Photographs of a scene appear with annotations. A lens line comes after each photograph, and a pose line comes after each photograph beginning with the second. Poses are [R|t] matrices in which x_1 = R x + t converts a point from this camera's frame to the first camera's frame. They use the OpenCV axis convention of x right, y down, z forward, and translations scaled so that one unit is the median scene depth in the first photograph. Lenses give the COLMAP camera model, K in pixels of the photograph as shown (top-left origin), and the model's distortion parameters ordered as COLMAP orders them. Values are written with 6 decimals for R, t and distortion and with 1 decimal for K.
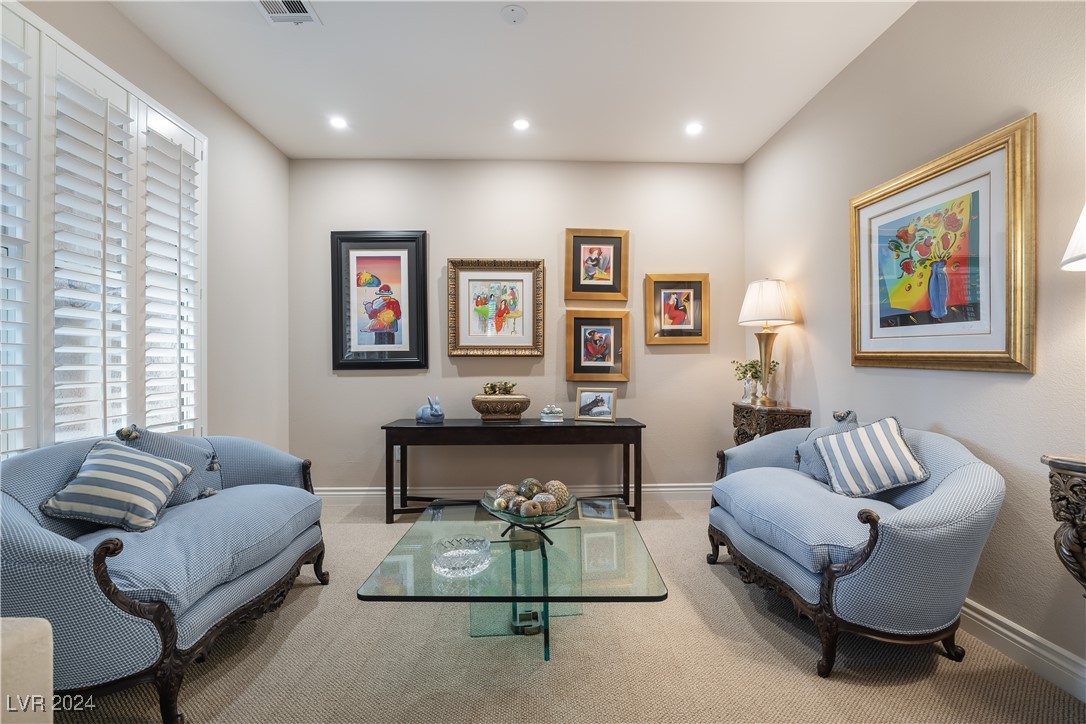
lens RADIAL K [[454.8, 0, 545.8], [0, 454.8, 358.4], [0, 0, 1]] dist [-0.018905, 0.001172]
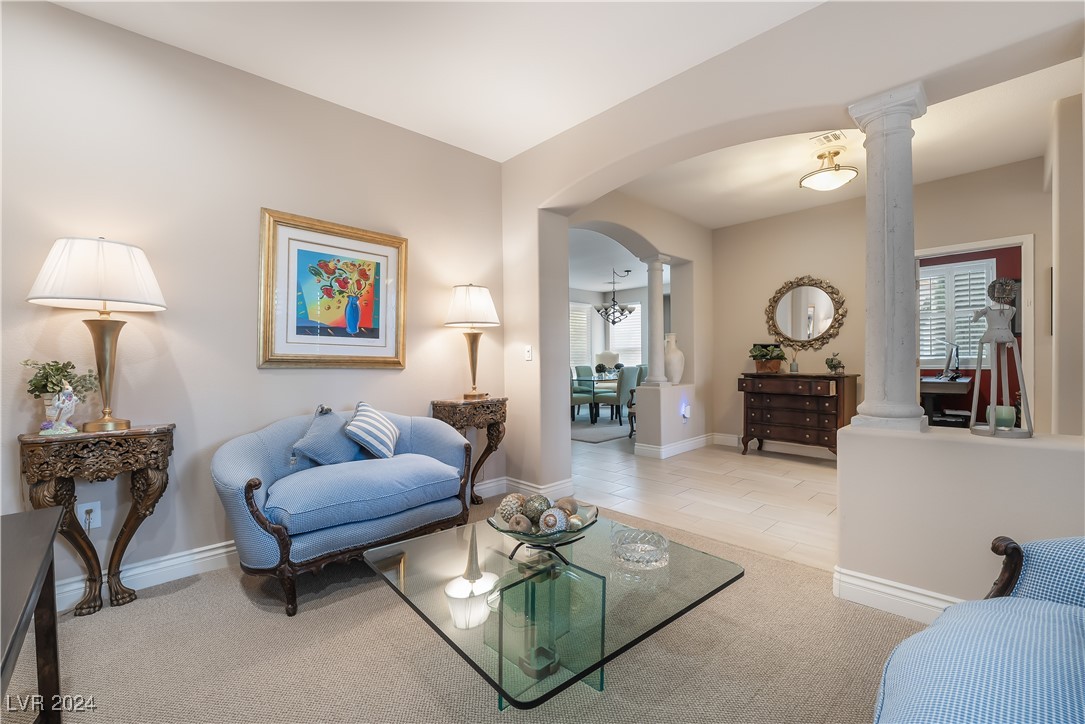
lens RADIAL K [[454.4, 0, 542.7], [0, 454.4, 363.3], [0, 0, 1]] dist [-0.018905, 0.001172]
pose [[-0.668145, 0.002801, 0.744026, -0.637106], [0.002661, 0.999996, -0.001375, 0.011637], [-0.744027, 0.001061, -0.668149, 1.463267]]
